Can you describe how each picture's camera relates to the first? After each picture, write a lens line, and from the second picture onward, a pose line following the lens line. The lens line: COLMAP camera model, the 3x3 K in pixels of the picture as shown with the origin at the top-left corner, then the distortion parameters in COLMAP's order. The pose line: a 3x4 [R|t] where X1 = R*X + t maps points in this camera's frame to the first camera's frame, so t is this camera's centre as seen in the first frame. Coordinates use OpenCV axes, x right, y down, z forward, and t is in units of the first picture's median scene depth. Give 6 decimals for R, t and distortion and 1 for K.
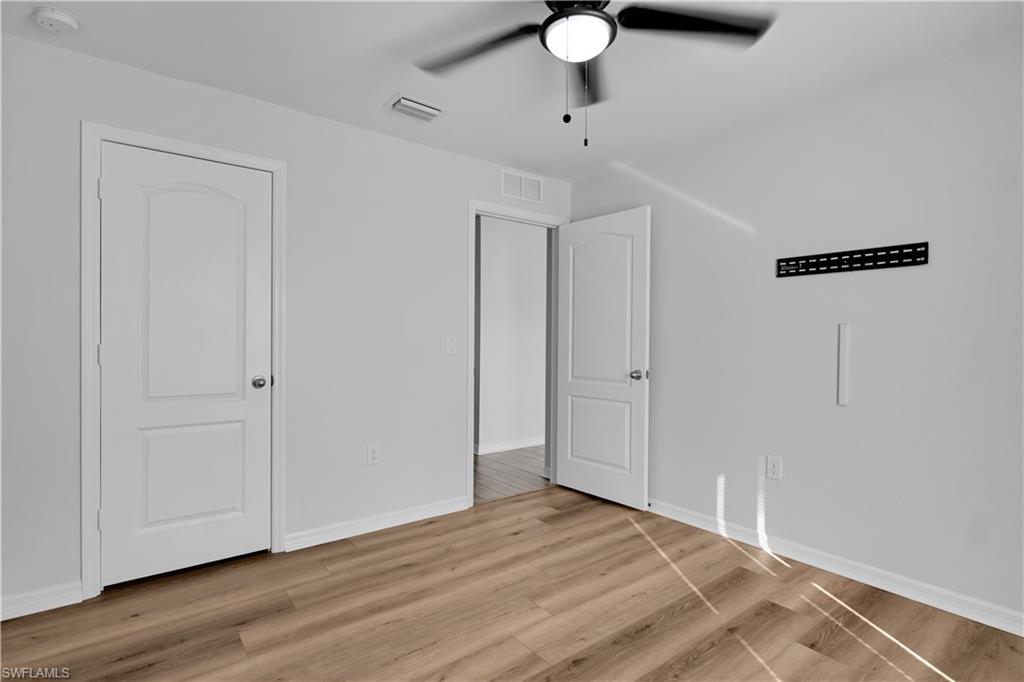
lens RADIAL K [[504.6, 0, 512.1], [0, 504.6, 339.3], [0, 0, 1]] dist [-0.002684, 0.000867]
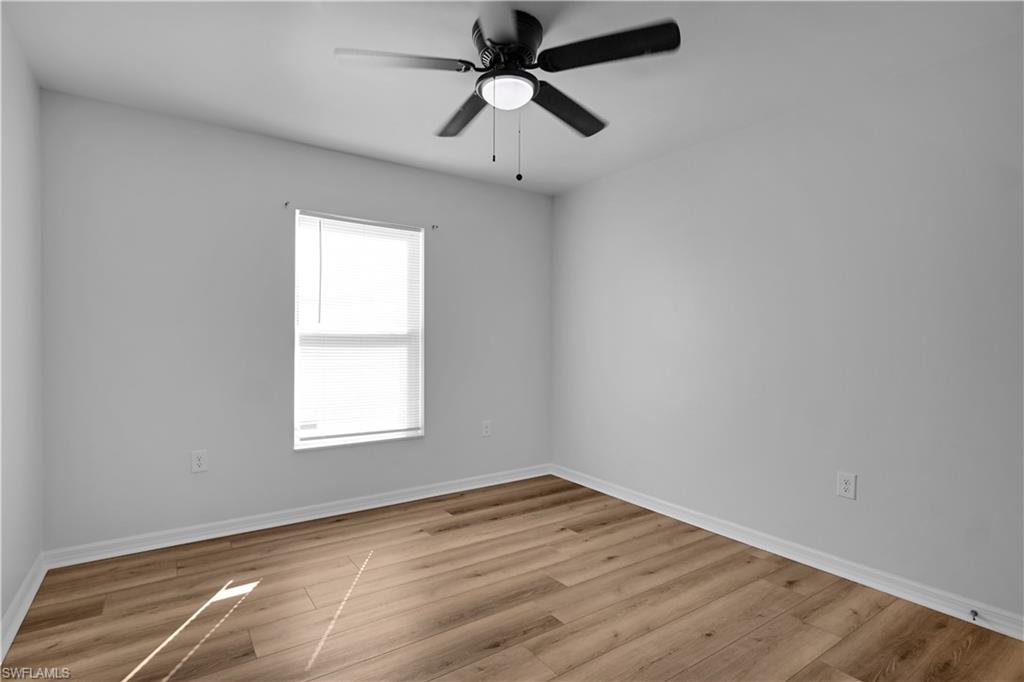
lens RADIAL K [[504.6, 0, 520.1], [0, 504.6, 341.1], [0, 0, 1]] dist [-0.002684, 0.000867]
pose [[-0.998752, -0.012279, 0.048406, 0.018754], [-0.011815, 0.999882, 0.009848, -0.010908], [-0.048522, 0.009263, -0.998779, 1.399811]]
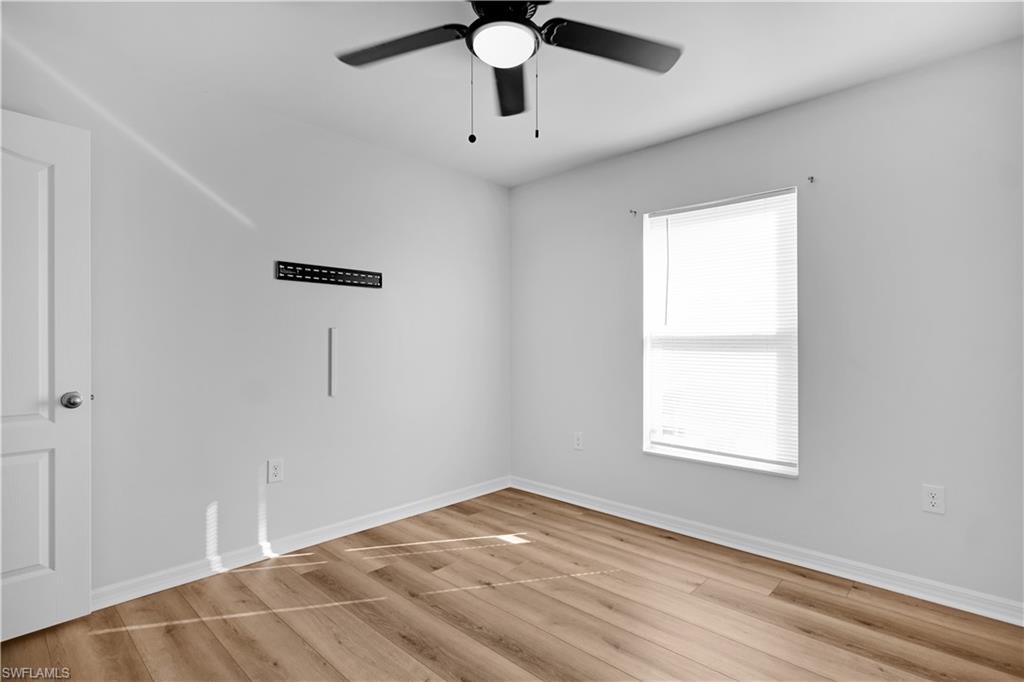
lens RADIAL K [[504.6, 0, 508.2], [0, 504.6, 342.2], [0, 0, 1]] dist [-0.002684, 0.000867]
pose [[-0.153537, -0.004916, 0.988131, -0.550886], [0.000791, 0.999987, 0.005098, -0.002774], [-0.988143, 0.001565, -0.153531, 0.728602]]
